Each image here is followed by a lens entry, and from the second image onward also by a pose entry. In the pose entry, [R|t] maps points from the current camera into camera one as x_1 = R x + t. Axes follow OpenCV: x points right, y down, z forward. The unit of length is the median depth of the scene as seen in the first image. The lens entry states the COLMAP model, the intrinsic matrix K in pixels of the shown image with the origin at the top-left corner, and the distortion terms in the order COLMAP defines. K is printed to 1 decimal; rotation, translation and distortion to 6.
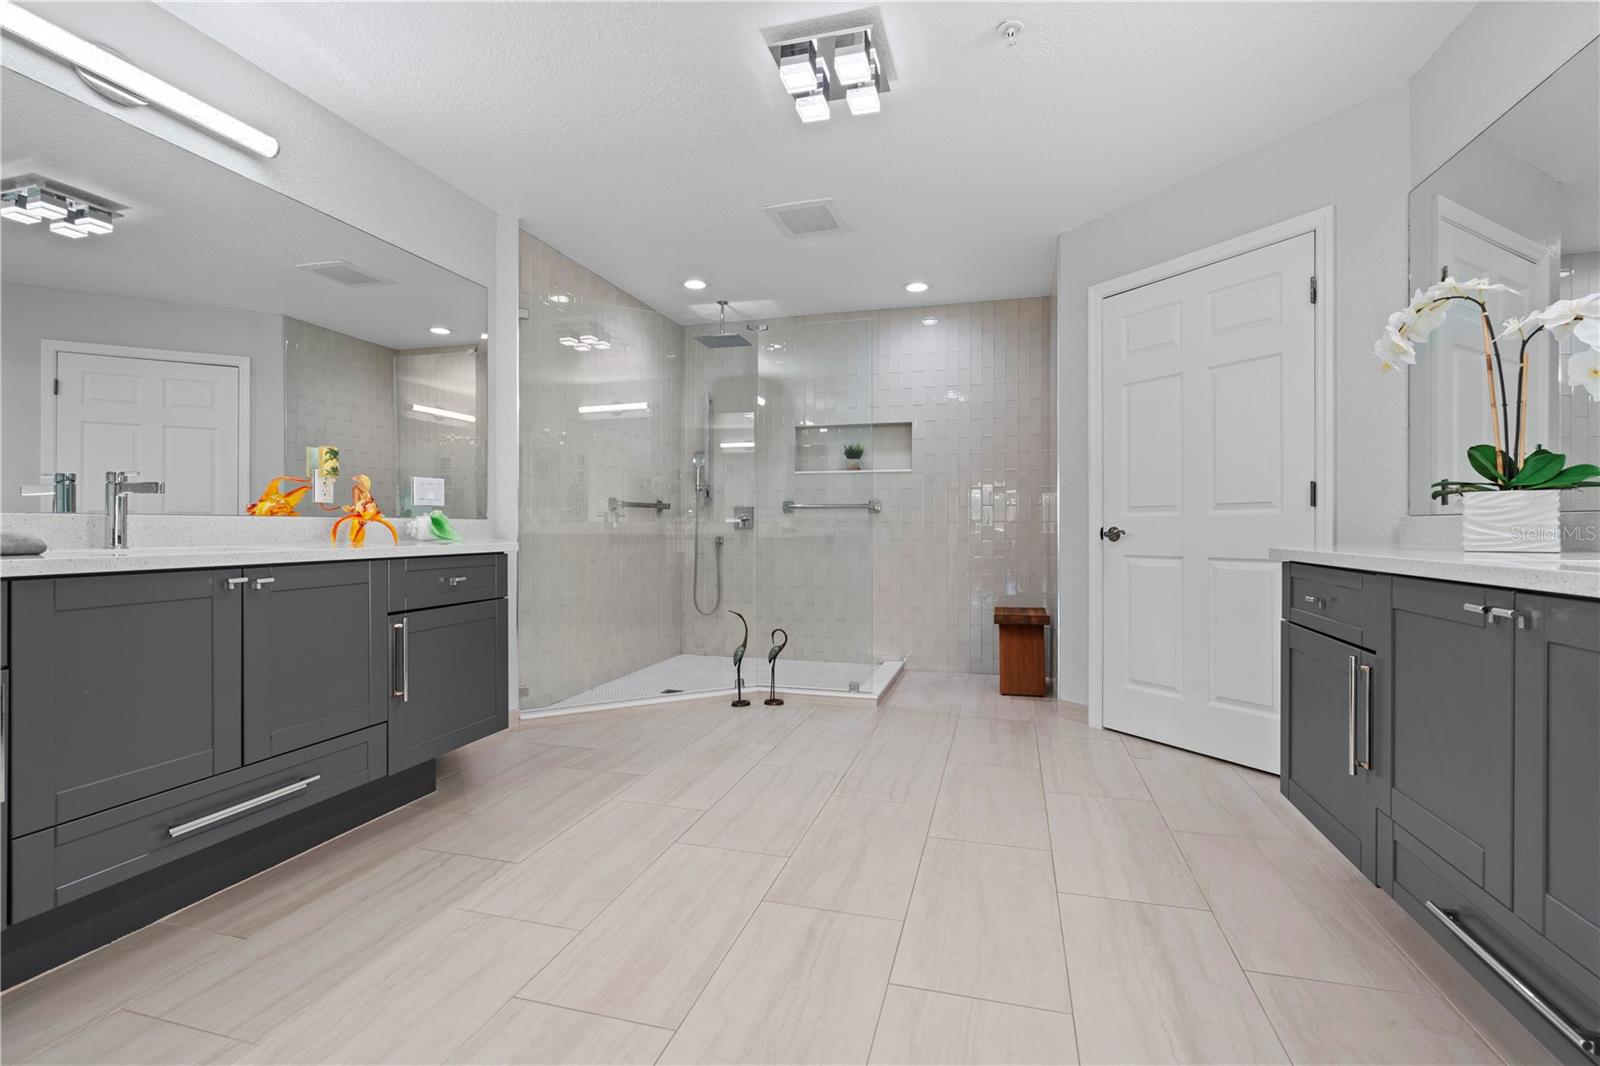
lens RADIAL K [[726.0, 0, 801.7], [0, 726.0, 520.4], [0, 0, 1]] dist [-0.013218, 0.005885]
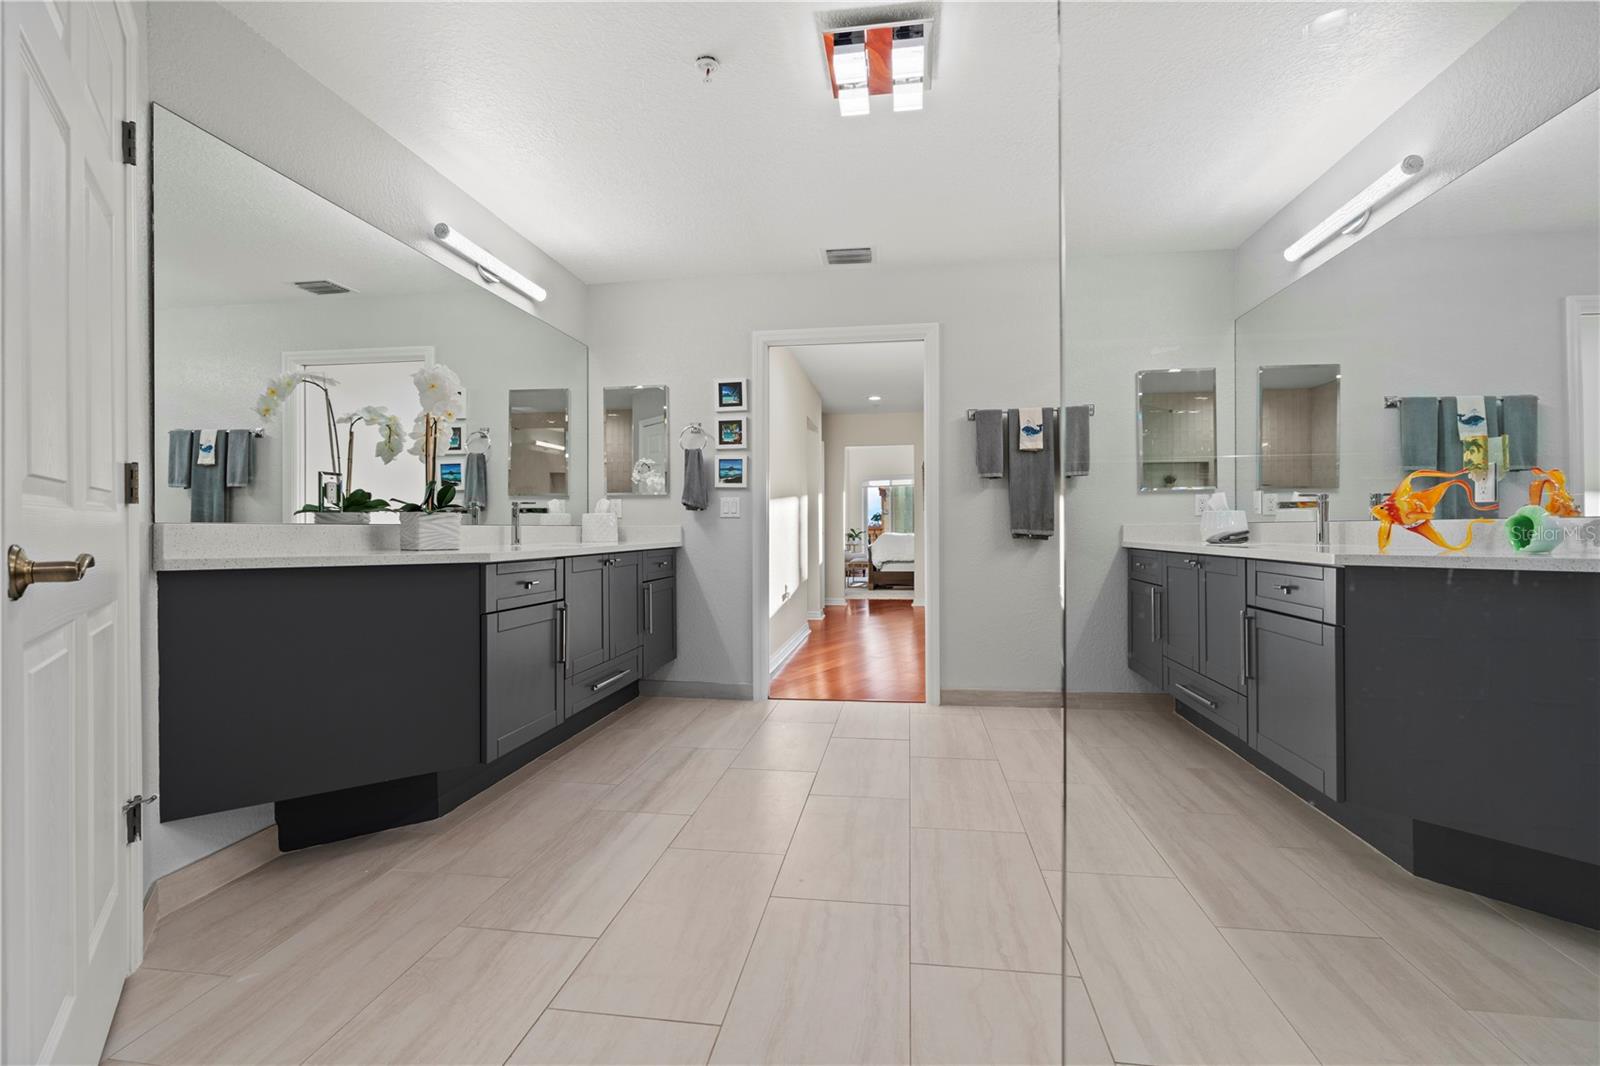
lens RADIAL K [[726.0, 0, 801.7], [0, 726.0, 520.4], [0, 0, 1]] dist [-0.013218, 0.005885]
pose [[-0.991683, 0.002576, -0.128680, 0.290016], [0.005282, 0.999772, -0.020689, 0.012650], [0.128598, -0.021197, -0.991470, 2.075845]]
